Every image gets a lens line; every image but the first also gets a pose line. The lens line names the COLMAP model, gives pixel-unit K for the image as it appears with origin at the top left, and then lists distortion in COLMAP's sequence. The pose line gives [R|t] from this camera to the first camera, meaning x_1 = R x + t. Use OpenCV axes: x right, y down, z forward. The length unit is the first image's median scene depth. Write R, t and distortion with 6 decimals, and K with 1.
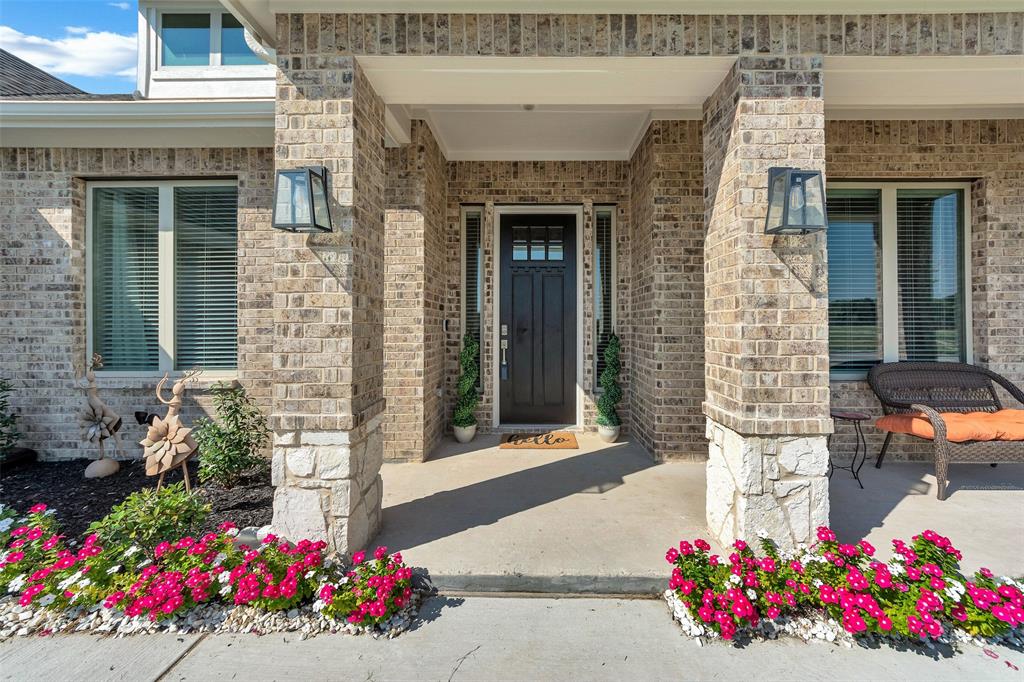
lens RADIAL K [[372.3, 0, 538.1], [0, 372.3, 315.5], [0, 0, 1]] dist [-0.000324, -0.000051]
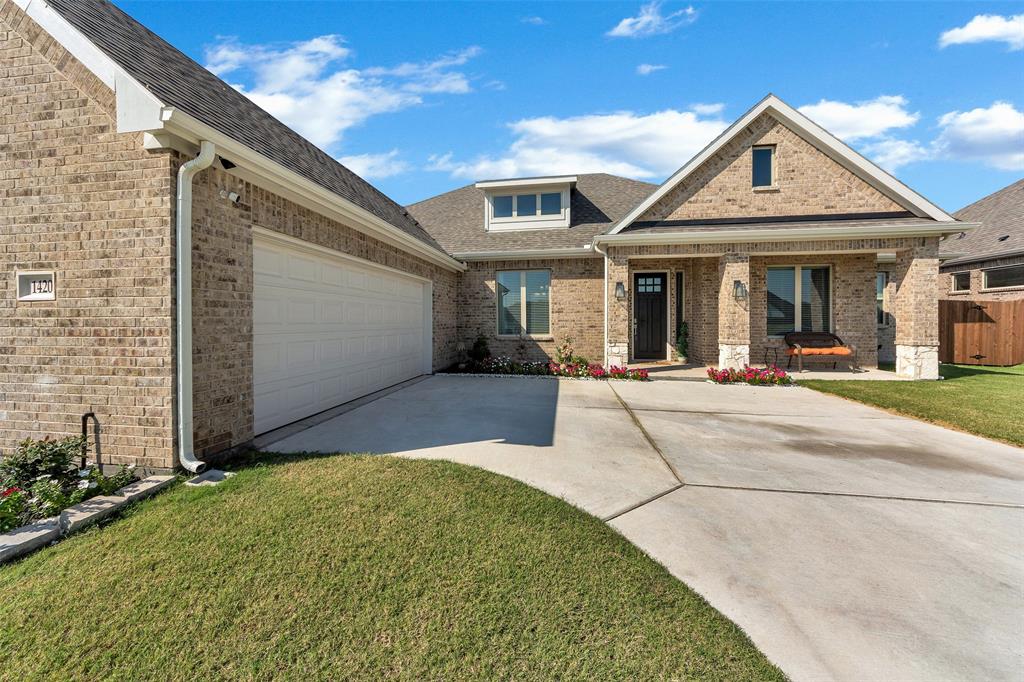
lens RADIAL K [[363.9, 0, 507.4], [0, 363.9, 319.2], [0, 0, 1]] dist [-0.000856, -0.000242]
pose [[0.986290, -0.003400, -0.164984, -0.675894], [0.007519, 0.999675, 0.024348, -0.045096], [0.164848, -0.025255, 0.985996, -1.920582]]
